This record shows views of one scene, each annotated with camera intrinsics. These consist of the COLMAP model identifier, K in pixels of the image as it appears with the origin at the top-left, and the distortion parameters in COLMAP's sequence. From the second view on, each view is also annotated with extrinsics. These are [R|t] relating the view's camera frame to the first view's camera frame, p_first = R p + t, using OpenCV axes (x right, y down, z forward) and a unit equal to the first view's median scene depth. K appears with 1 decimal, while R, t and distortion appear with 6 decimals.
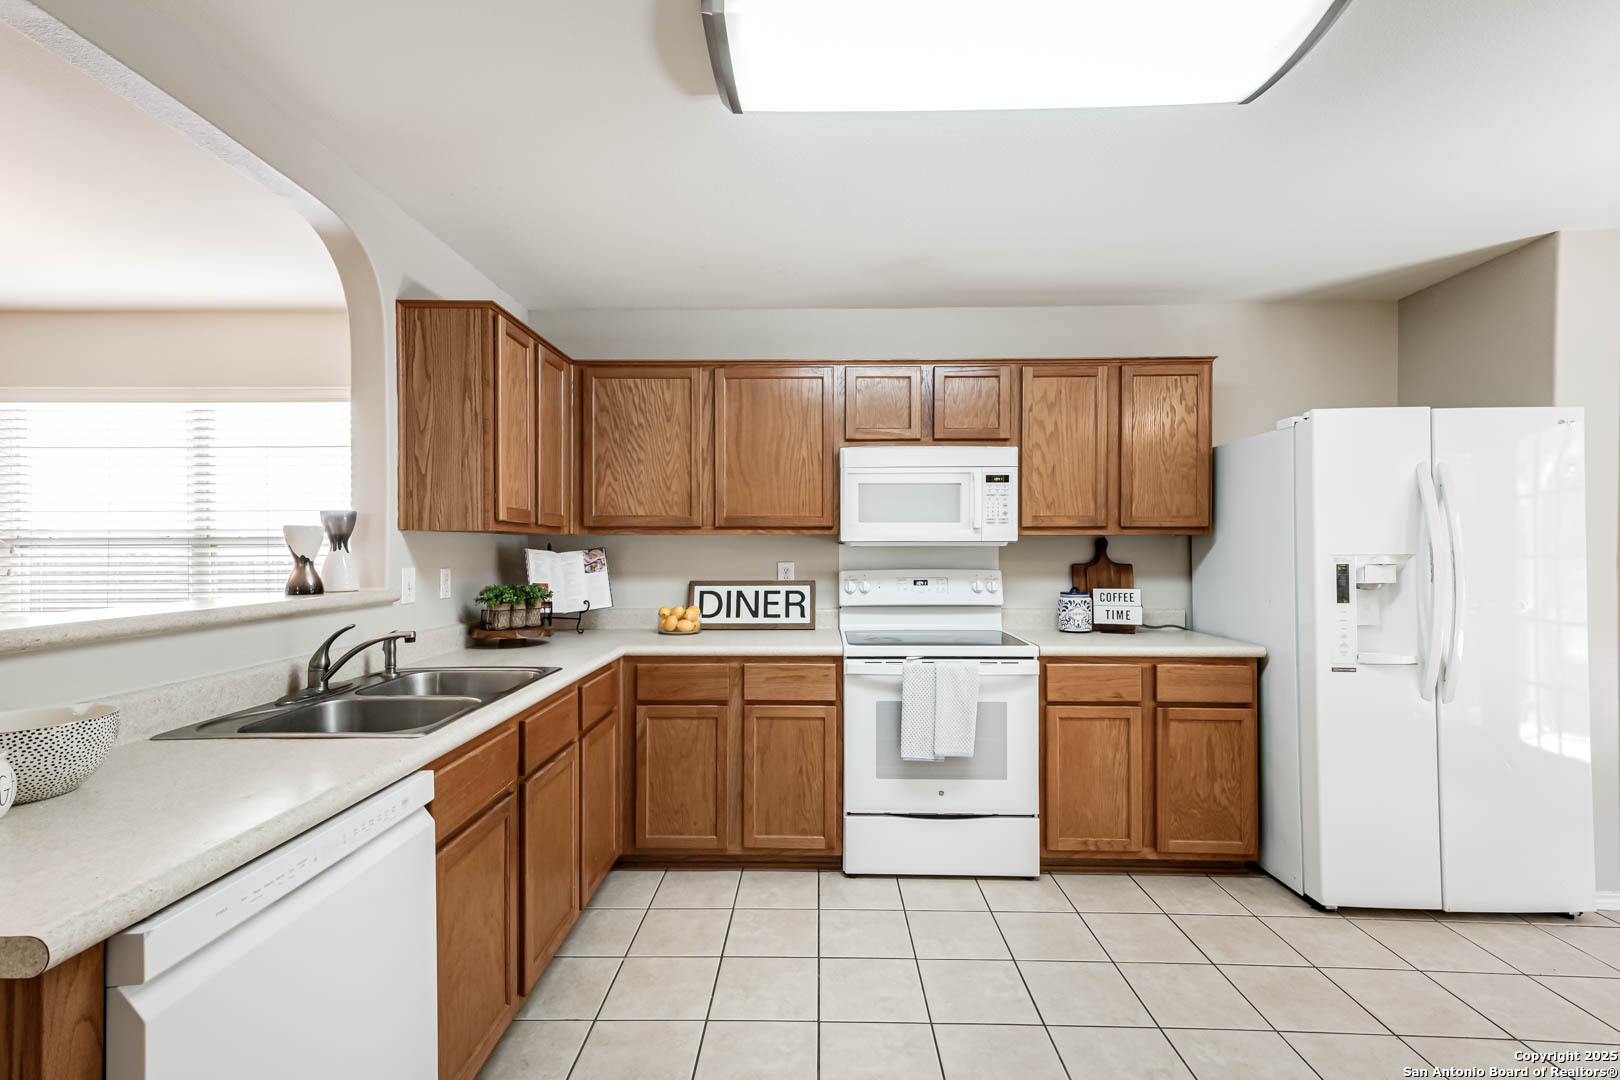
lens RADIAL K [[727.9, 0, 806.0], [0, 727.9, 544.9], [0, 0, 1]] dist [0.028159, -0.000450]
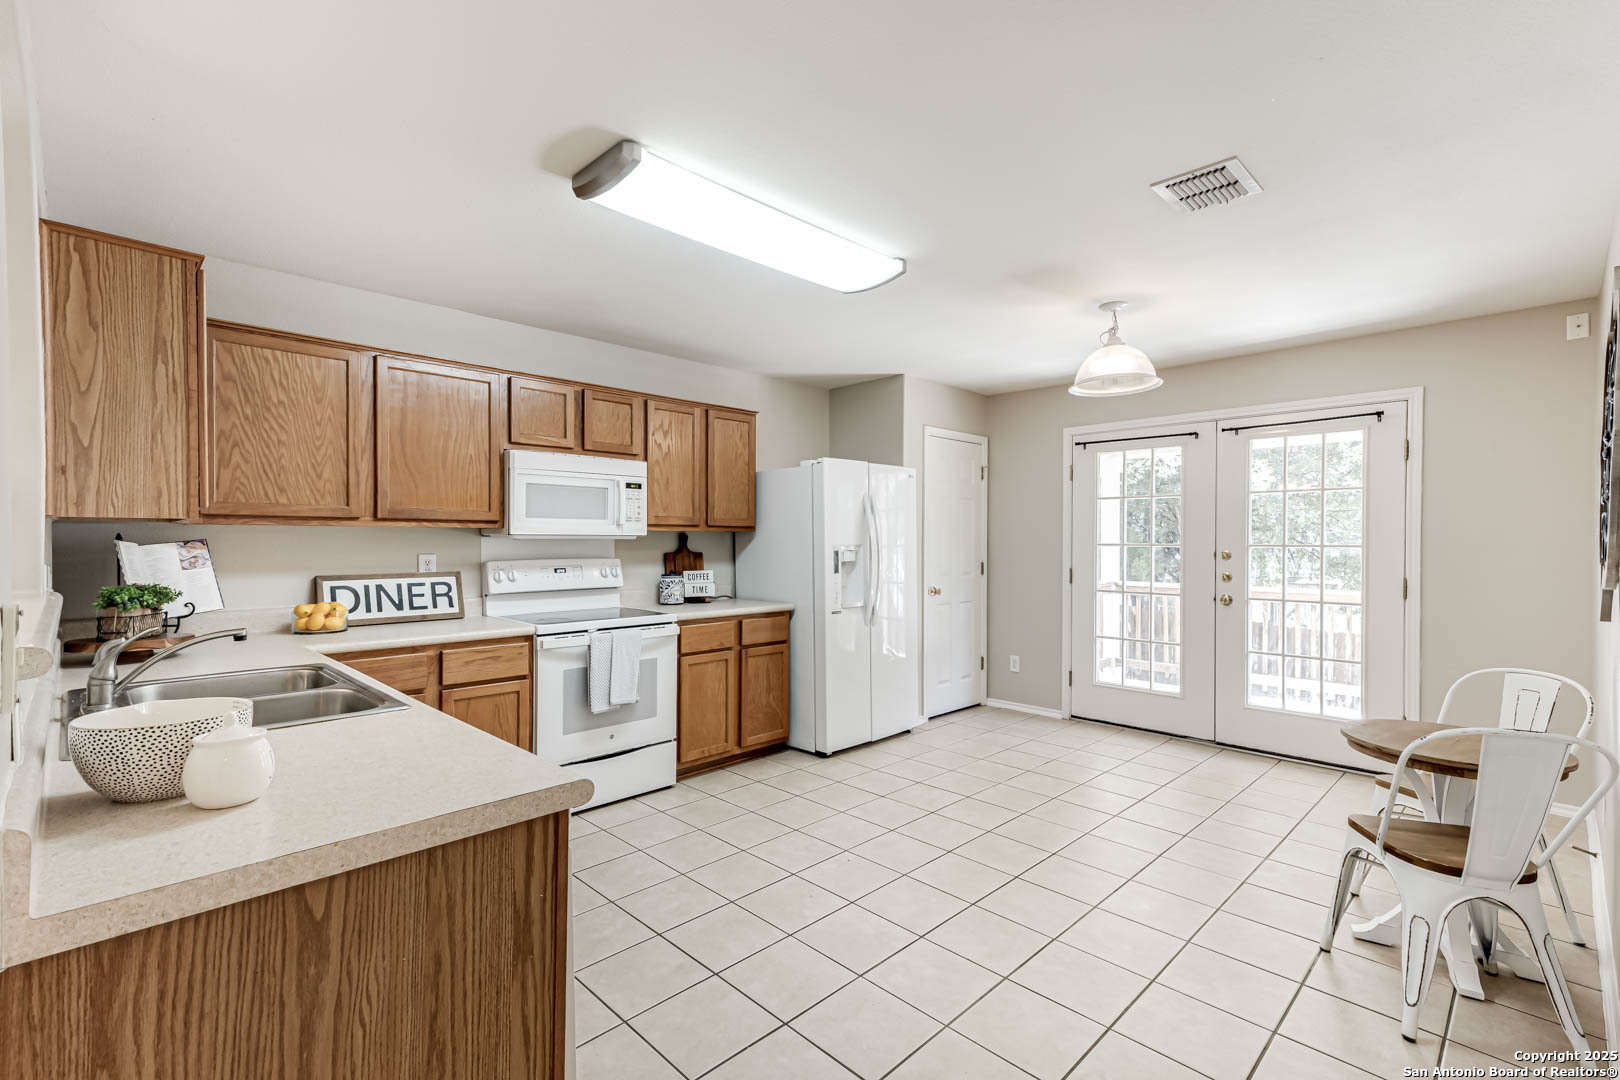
lens RADIAL K [[727.9, 0, 796.9], [0, 727.9, 542.8], [0, 0, 1]] dist [0.028159, -0.000450]
pose [[0.705092, -0.000222, 0.709116, -0.472200], [-0.004182, 0.999981, 0.004471, 0.001233], [-0.709103, -0.006118, 0.705078, -0.103079]]
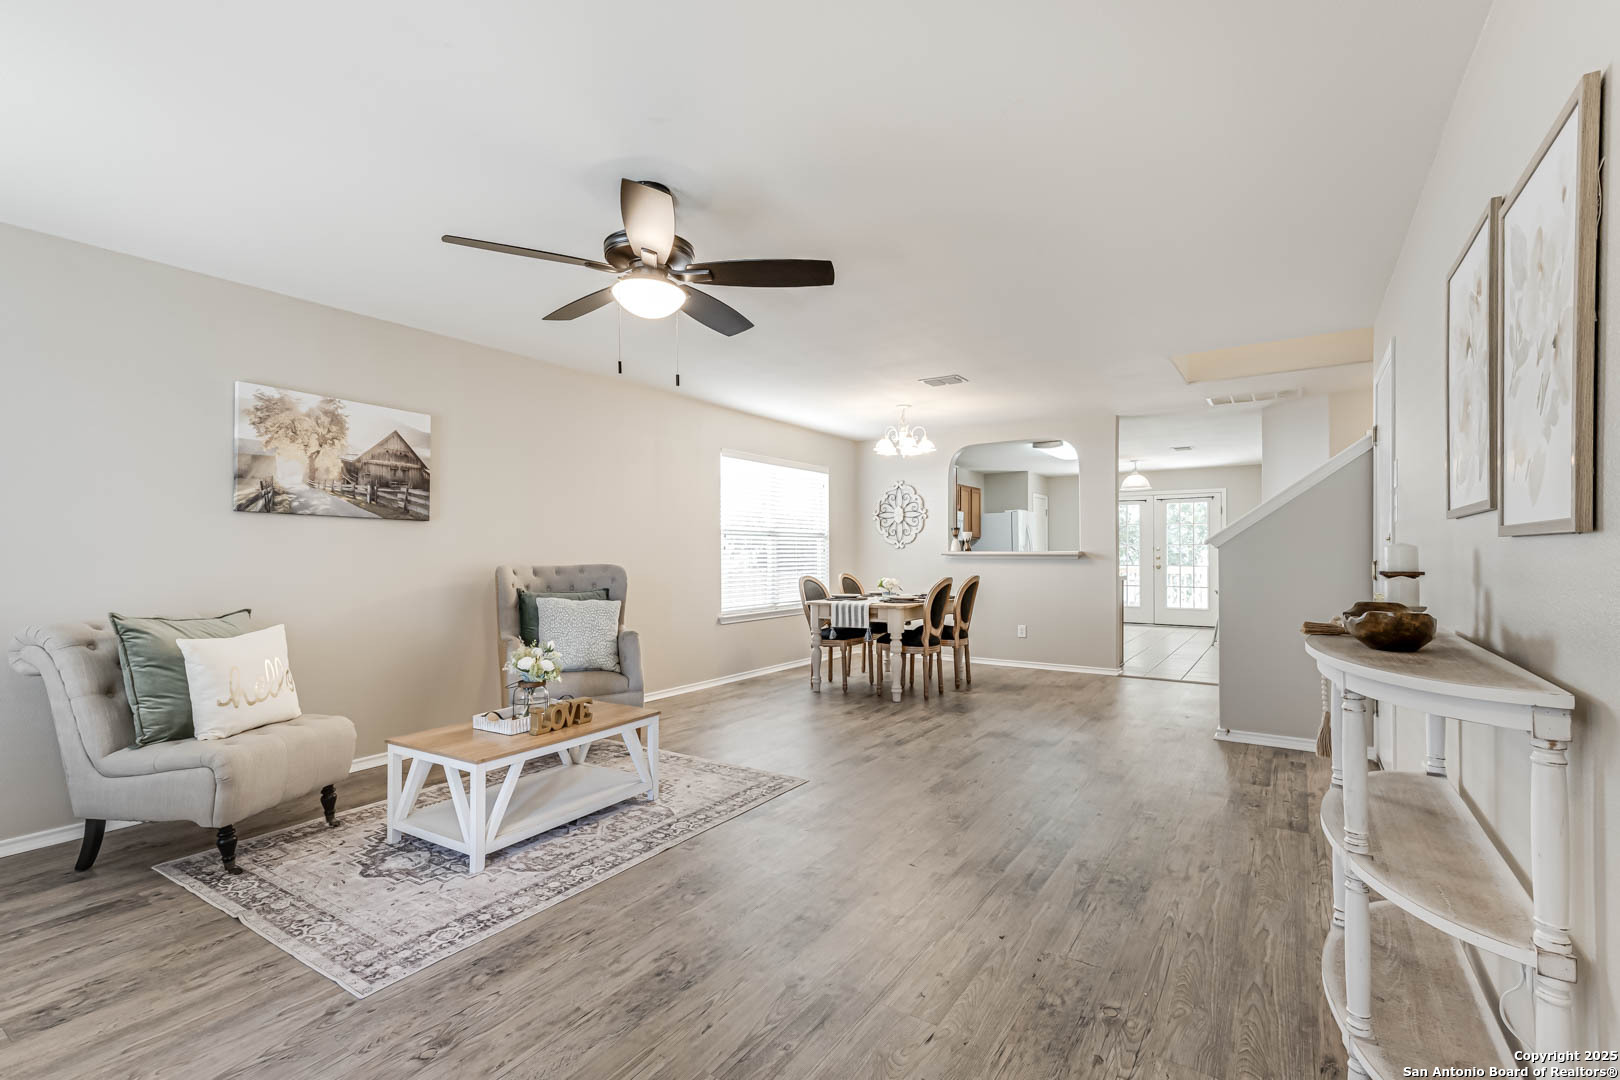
lens RADIAL K [[727.9, 0, 800.8], [0, 727.9, 540.7], [0, 0, 1]] dist [0.028159, -0.000450]
pose [[0.543778, 0.017004, 0.839057, -3.066538], [-0.001818, 0.999816, -0.019084, 0.065517], [-0.839227, 0.008852, 0.543709, -0.175652]]
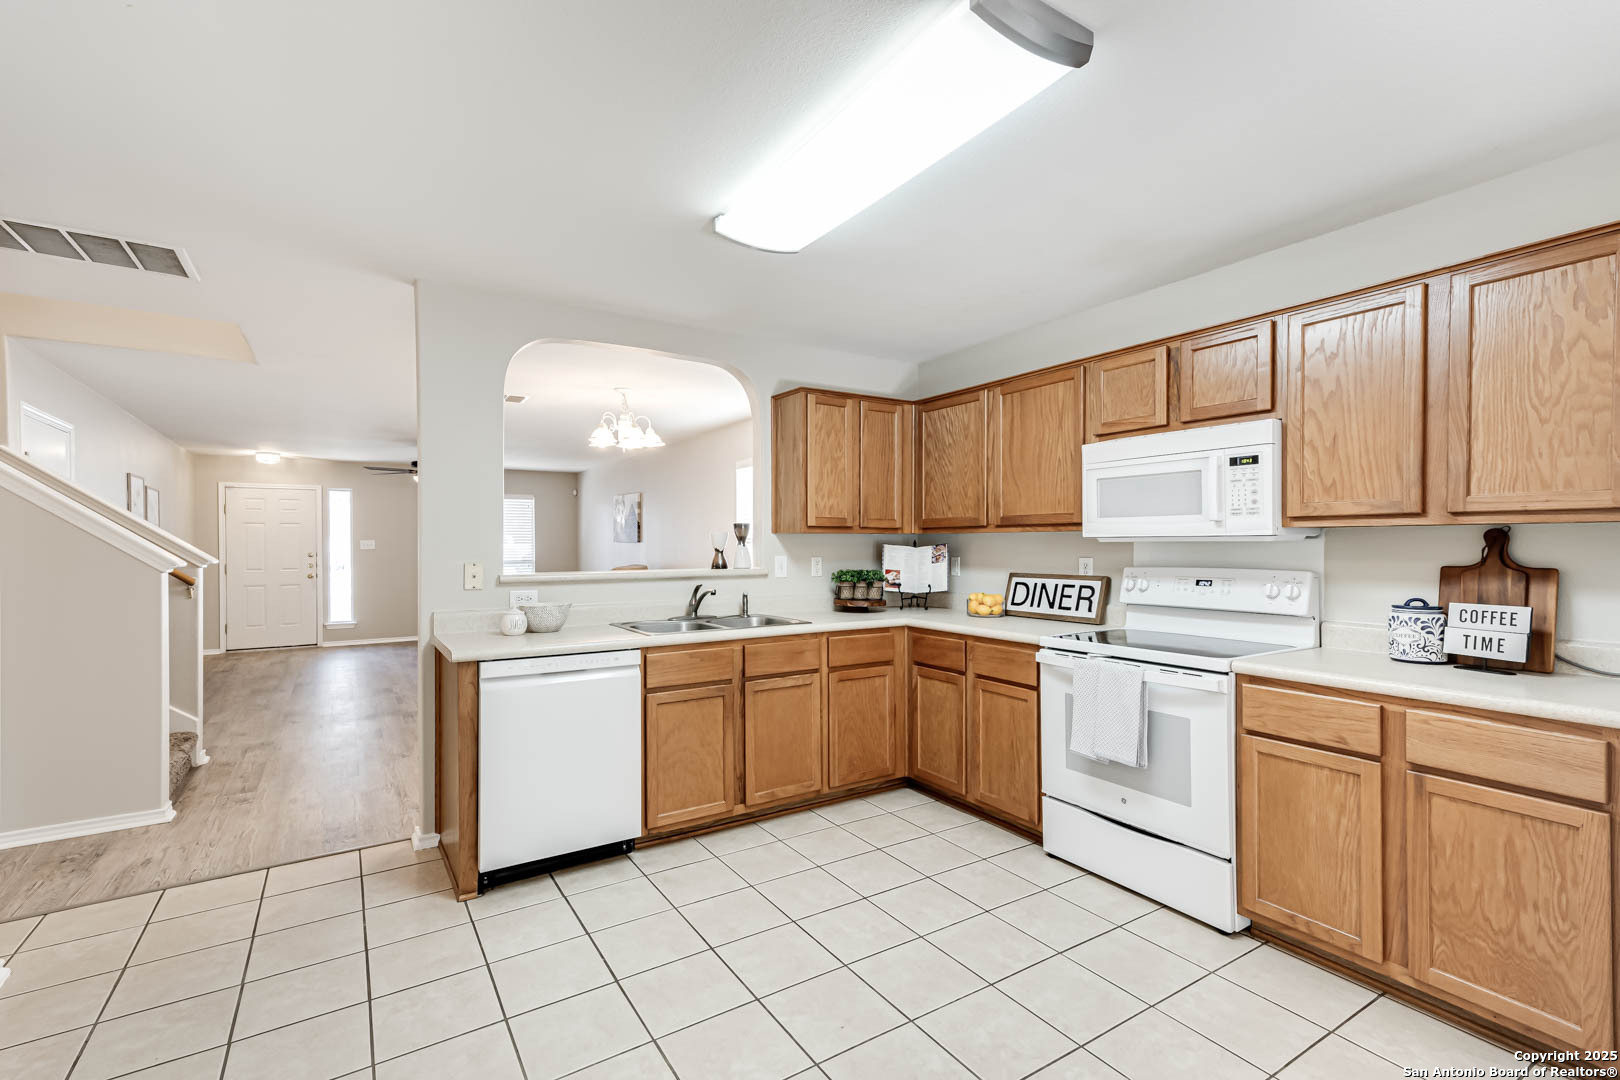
lens RADIAL K [[727.9, 0, 805.1], [0, 727.9, 543.6], [0, 0, 1]] dist [0.028159, -0.000450]
pose [[0.551365, -0.000456, -0.834264, 0.746259], [0.004640, 0.999986, 0.002520, -0.000414], [0.834251, -0.005261, 0.551360, 0.124222]]
